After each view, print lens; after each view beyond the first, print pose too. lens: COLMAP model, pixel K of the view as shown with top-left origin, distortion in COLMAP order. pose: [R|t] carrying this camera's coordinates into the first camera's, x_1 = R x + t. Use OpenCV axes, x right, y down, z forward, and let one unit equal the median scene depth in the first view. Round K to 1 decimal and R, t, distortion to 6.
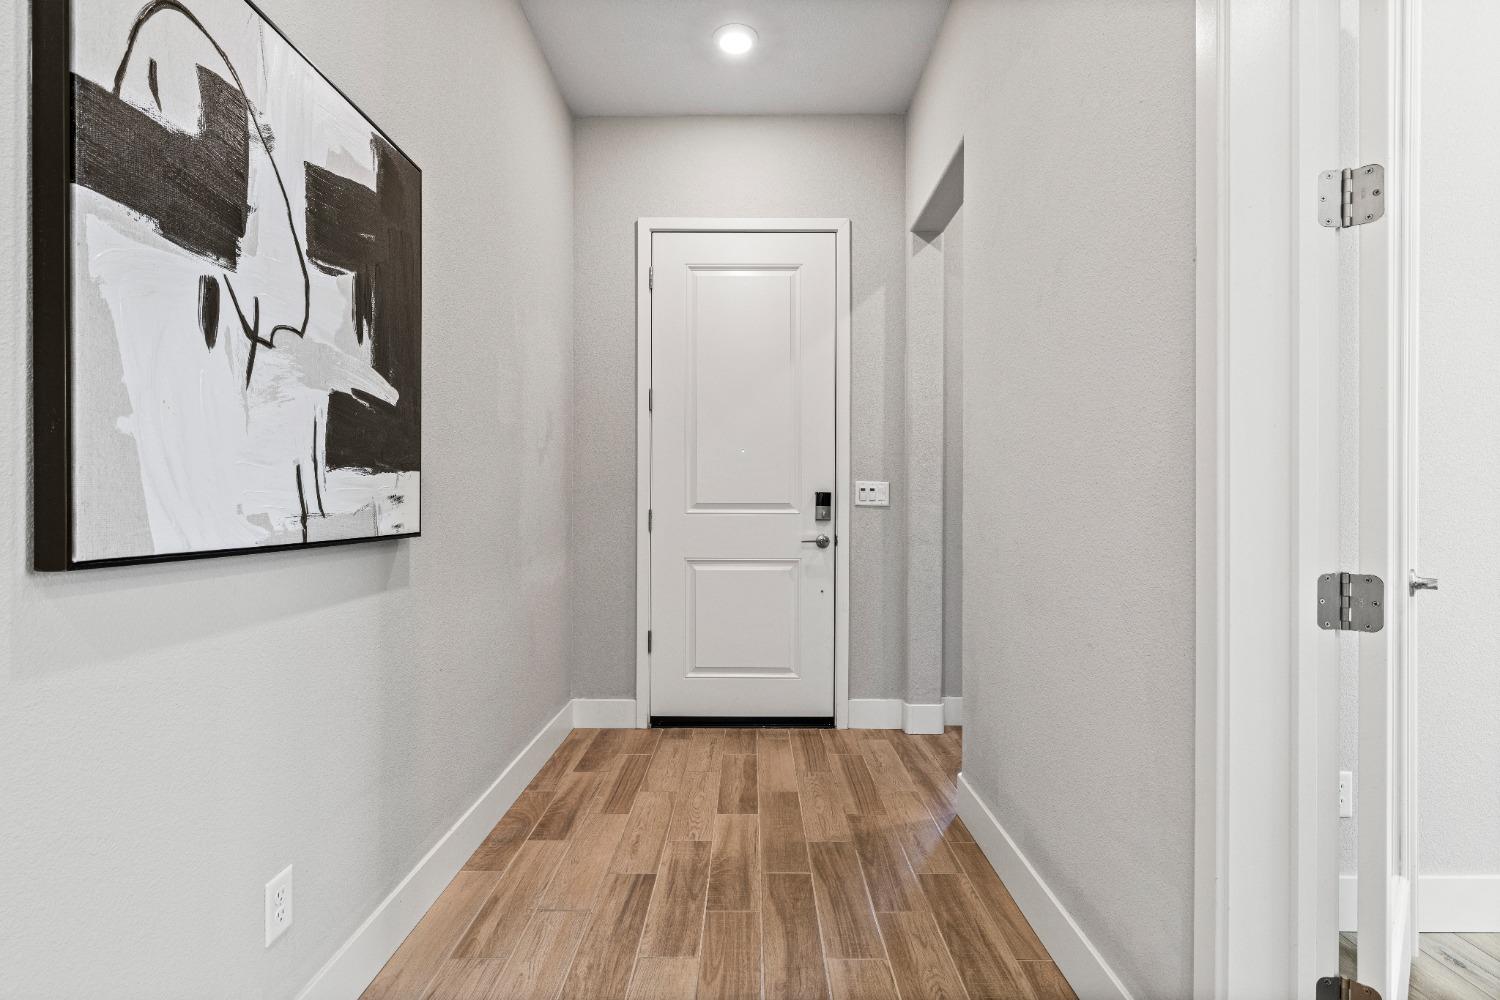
lens RADIAL K [[705.5, 0, 751.8], [0, 705.5, 499.7], [0, 0, 1]] dist [-0.000079, -0.000347]
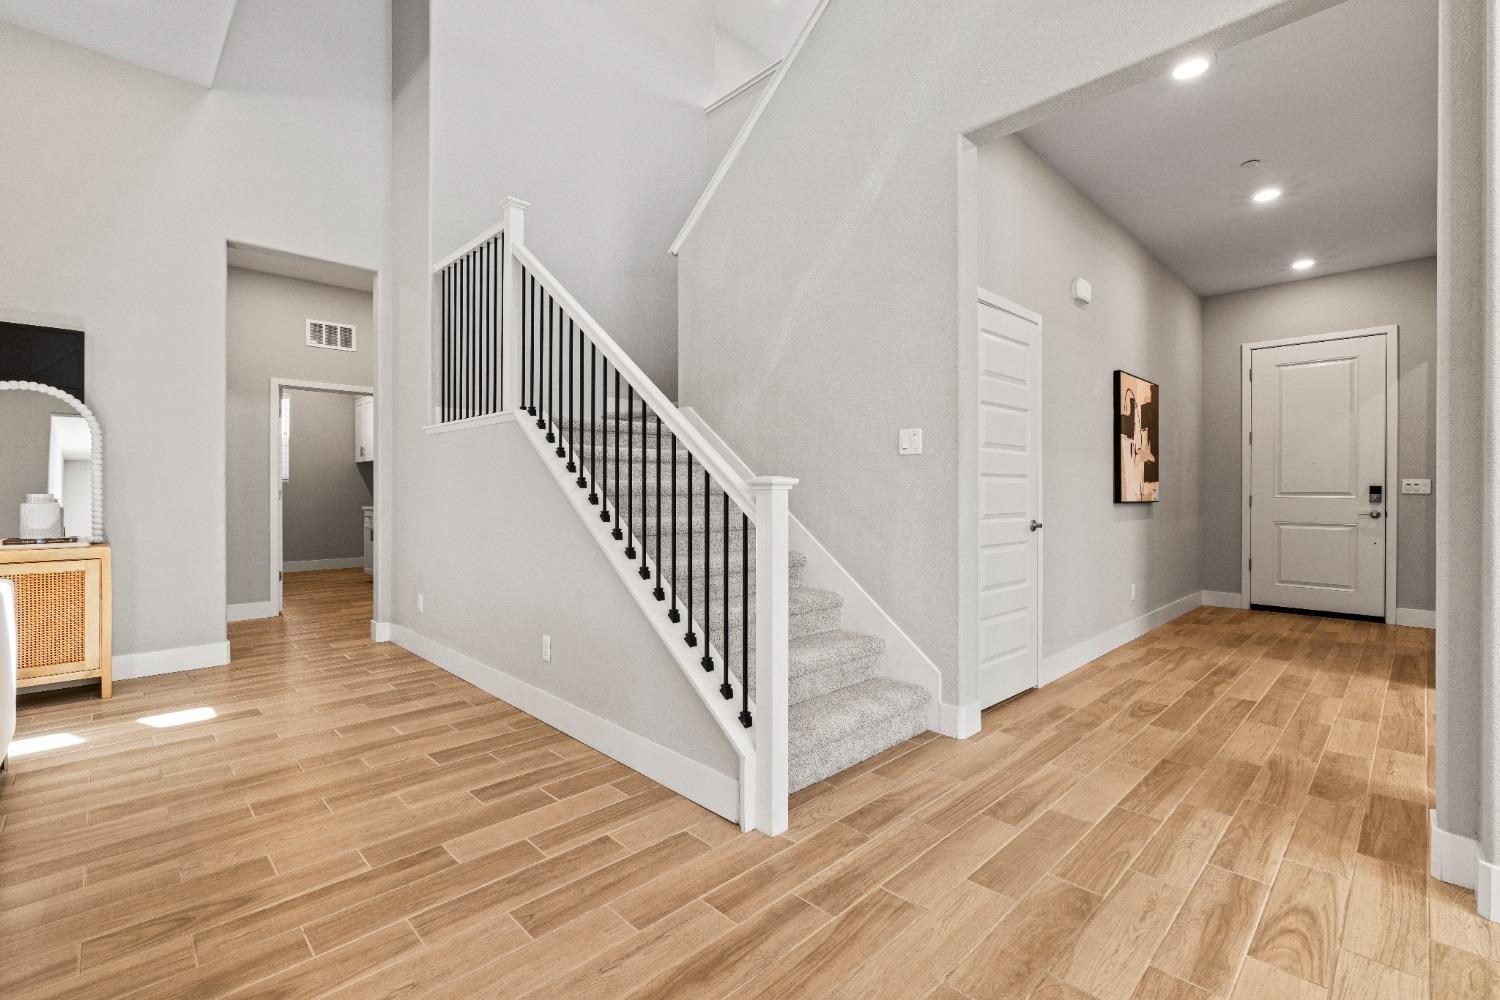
lens RADIAL K [[653.3, 0, 754.1], [0, 653.3, 492.6], [0, 0, 1]] dist [0.006179, -0.000597]
pose [[0.700221, -0.000415, -0.713926, 0.183326], [0.000790, 1.000000, 0.000194, 0.004517], [0.713926, -0.000700, 0.700221, -1.210931]]
